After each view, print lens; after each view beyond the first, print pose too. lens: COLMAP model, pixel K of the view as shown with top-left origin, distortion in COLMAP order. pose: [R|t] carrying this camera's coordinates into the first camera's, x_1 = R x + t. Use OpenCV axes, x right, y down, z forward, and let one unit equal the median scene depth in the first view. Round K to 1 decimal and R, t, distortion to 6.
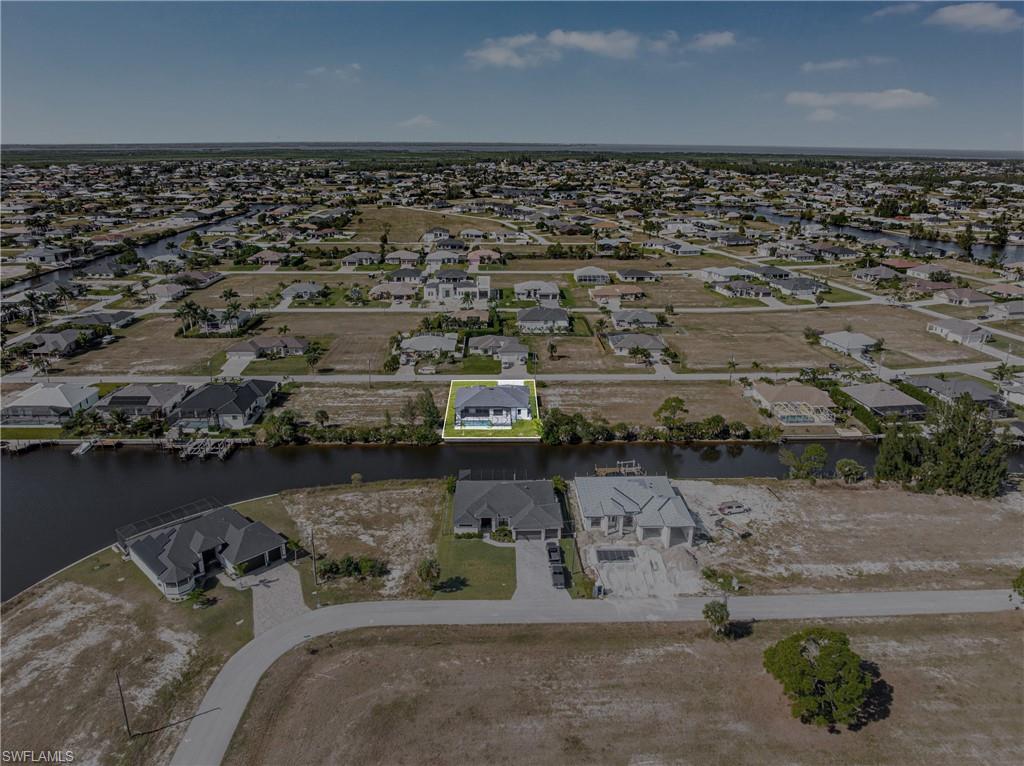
lens RADIAL K [[722.8, 0, 516.0], [0, 722.8, 385.1], [0, 0, 1]] dist [-0.049282, 0.009304]
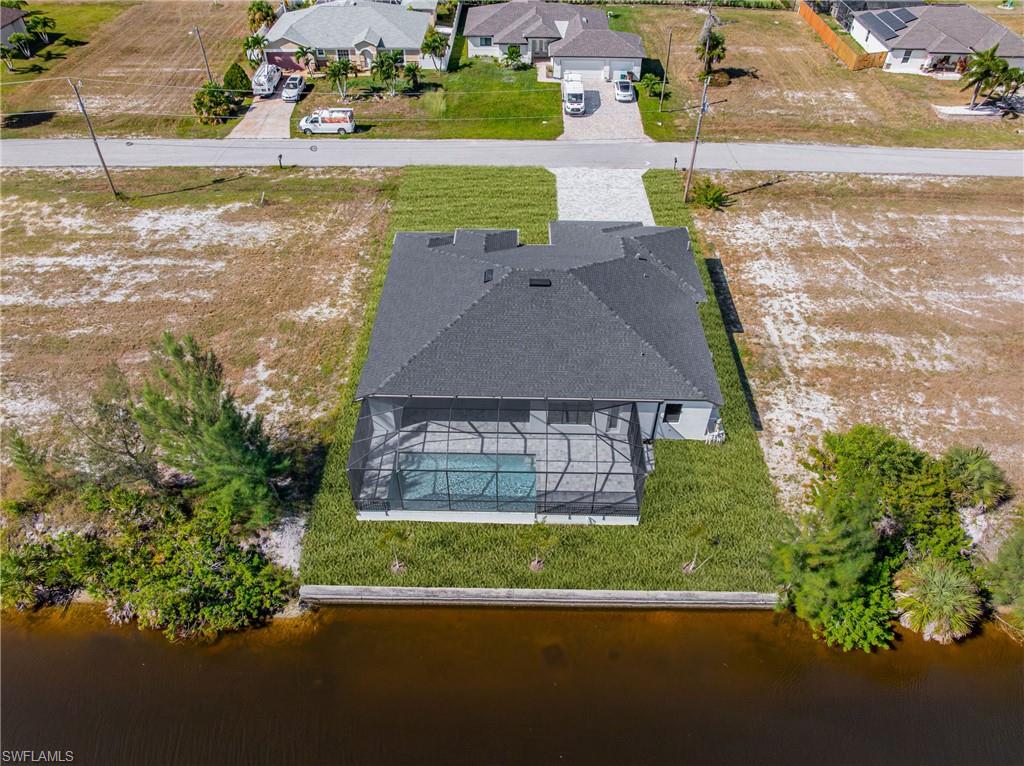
lens RADIAL K [[722.8, 0, 511.1], [0, 722.8, 377.7], [0, 0, 1]] dist [-0.049282, 0.009304]
pose [[0.998987, 0.030798, -0.032796, -0.029164], [-0.014802, 0.913382, 0.406834, -0.046217], [0.042485, -0.405937, 0.912913, 0.666654]]
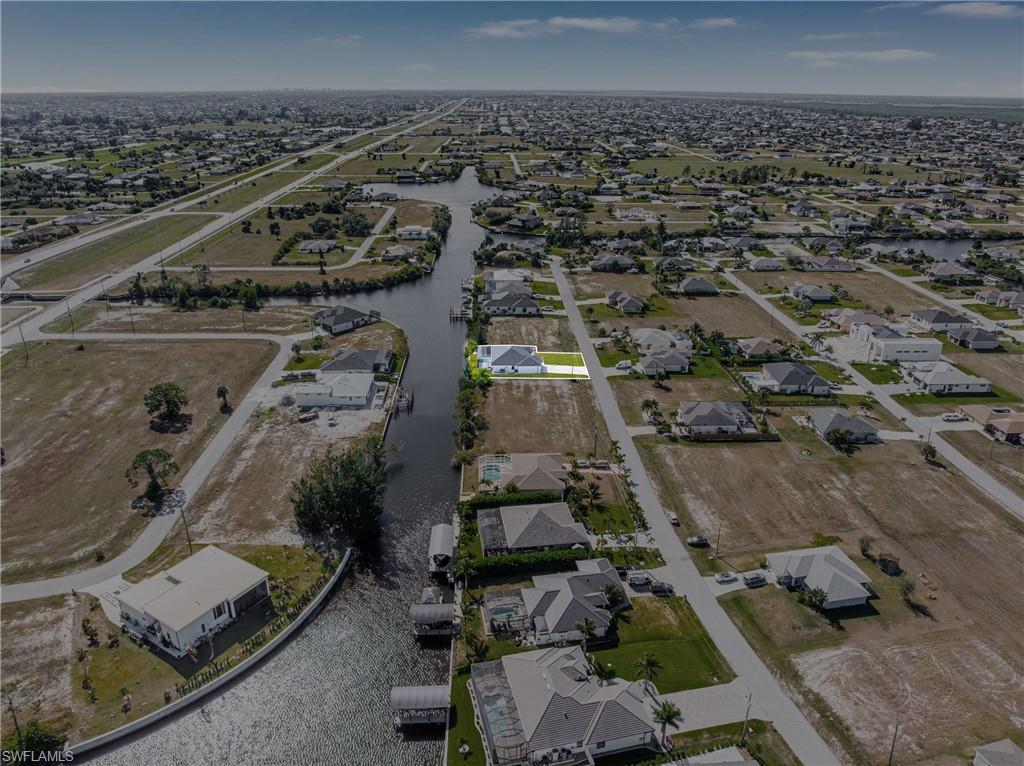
lens RADIAL K [[722.8, 0, 512.1], [0, 722.8, 390.2], [0, 0, 1]] dist [-0.049282, 0.009304]
pose [[-0.003329, 0.383297, -0.923619, 1.058197], [-0.329081, 0.871759, 0.362962, -0.354042], [0.944296, 0.305153, 0.123234, 0.721343]]
